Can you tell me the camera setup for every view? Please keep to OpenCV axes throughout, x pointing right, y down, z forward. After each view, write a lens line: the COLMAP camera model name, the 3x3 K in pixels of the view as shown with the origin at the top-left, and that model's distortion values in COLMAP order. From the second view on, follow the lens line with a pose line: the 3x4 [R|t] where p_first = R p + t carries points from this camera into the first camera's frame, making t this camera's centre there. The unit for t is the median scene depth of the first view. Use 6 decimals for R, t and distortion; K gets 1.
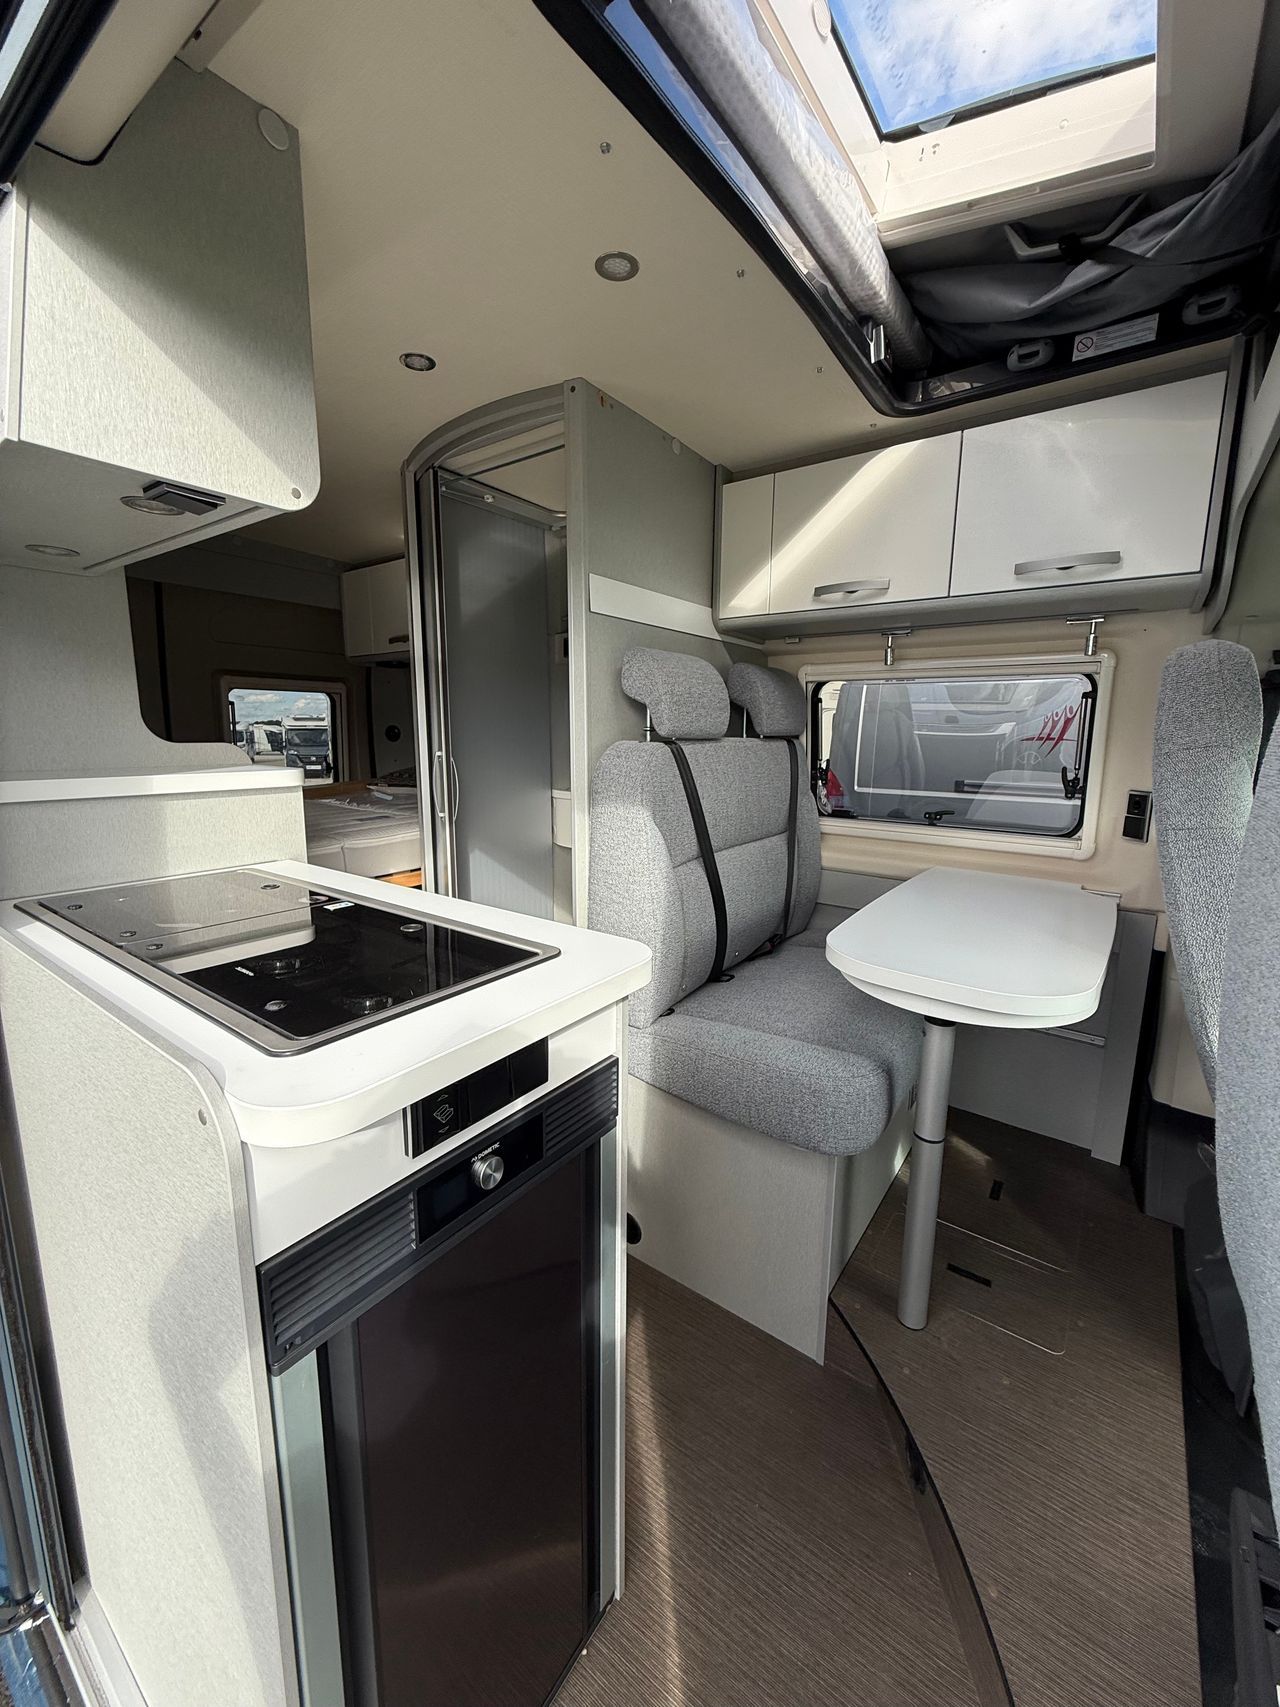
lens RADIAL K [[680.7, 0, 641.2], [0, 680.7, 847.0], [0, 0, 1]] dist [-0.001771, 0.000417]
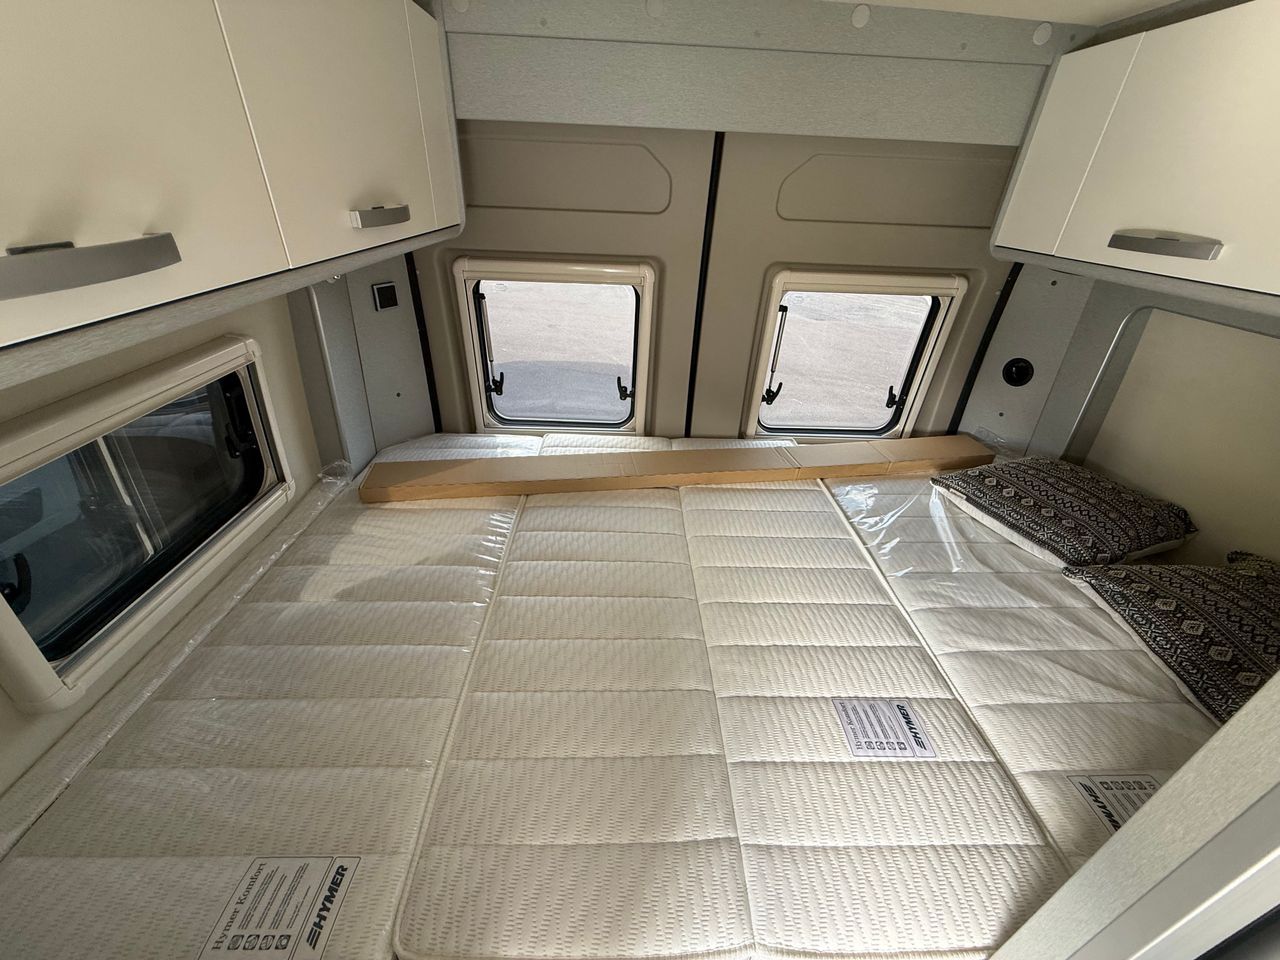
lens RADIAL K [[510.5, 0, 637.8], [0, 510.5, 481.5], [0, 0, 1]] dist [-0.001771, 0.000417]
pose [[0.598010, 0.419770, -0.682772, -0.410966], [-0.170571, 0.899019, 0.403323, -0.379667], [0.783128, -0.124730, 0.609223, 0.857317]]
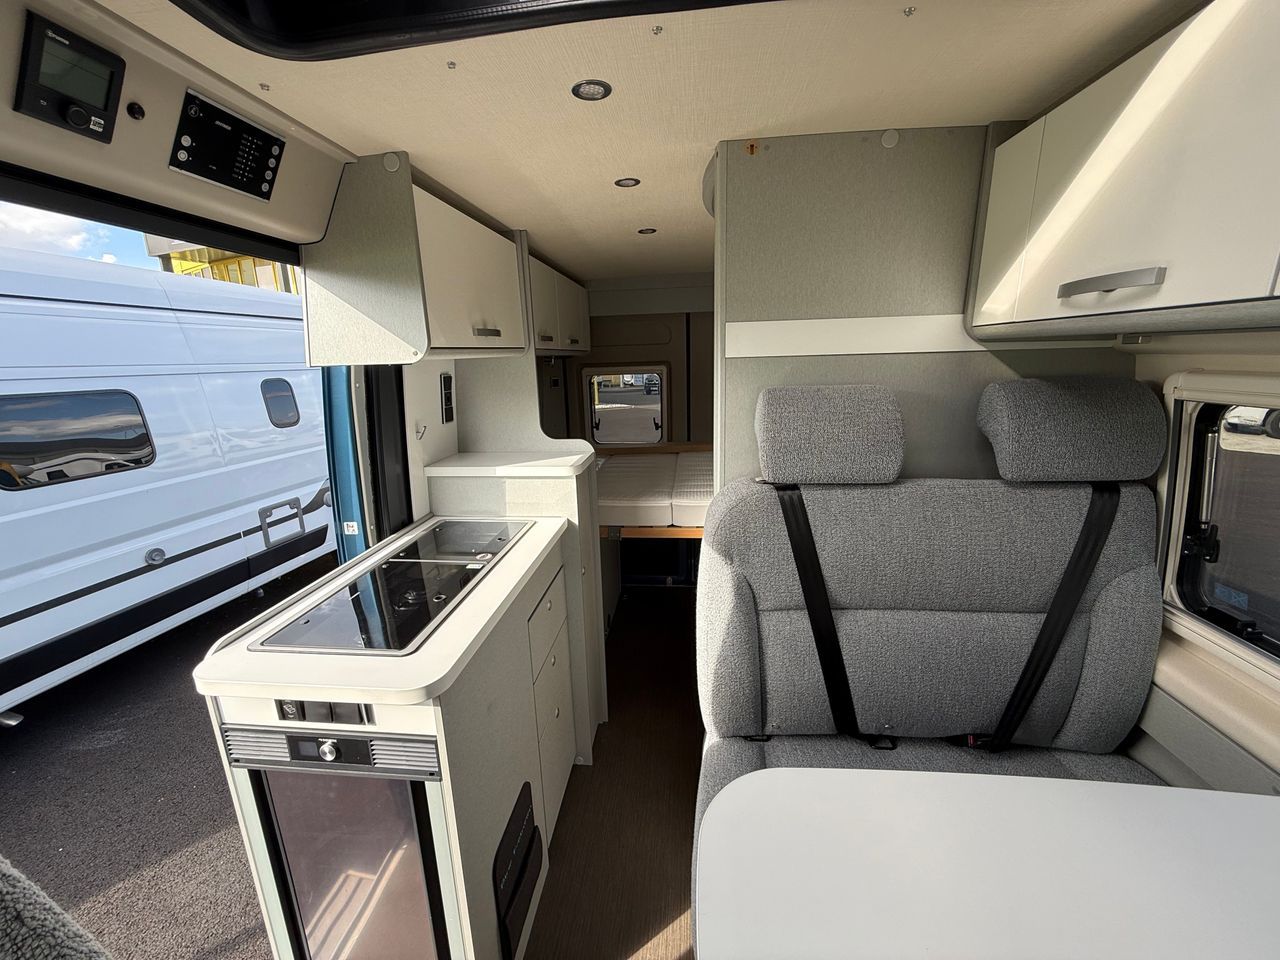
lens RADIAL K [[510.5, 0, 634.8], [0, 510.5, 479.9], [0, 0, 1]] dist [-0.001771, 0.000417]
pose [[0.494867, 0.182688, -0.849548, 0.485681], [-0.113412, 0.982867, 0.145294, -0.214942], [0.861536, 0.024448, 0.507107, 0.390940]]
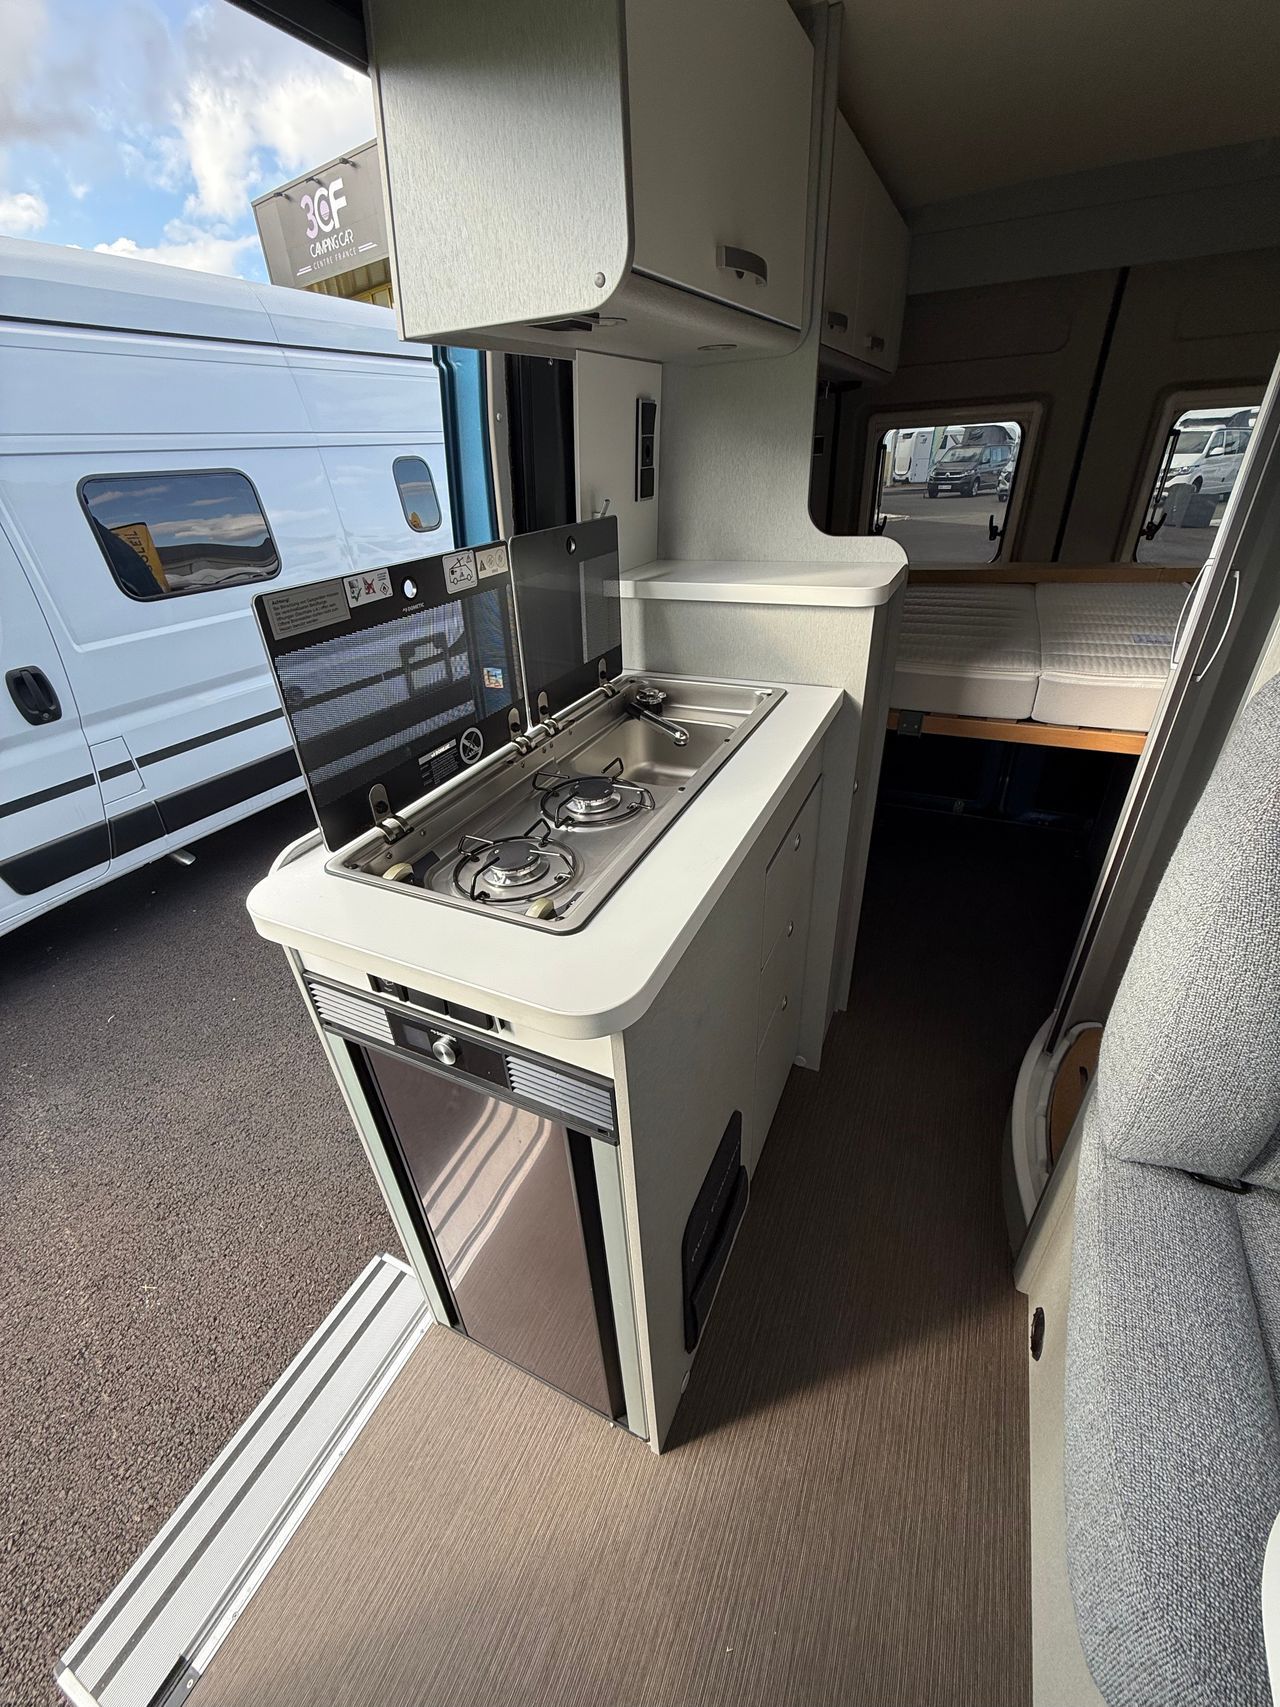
lens RADIAL K [[680.7, 0, 639.2], [0, 680.7, 851.5], [0, 0, 1]] dist [-0.001771, 0.000417]
pose [[0.182180, 0.487285, -0.854028, 0.252603], [-0.114206, 0.873171, 0.473845, -0.150372], [0.976610, 0.011210, 0.214726, 0.418706]]
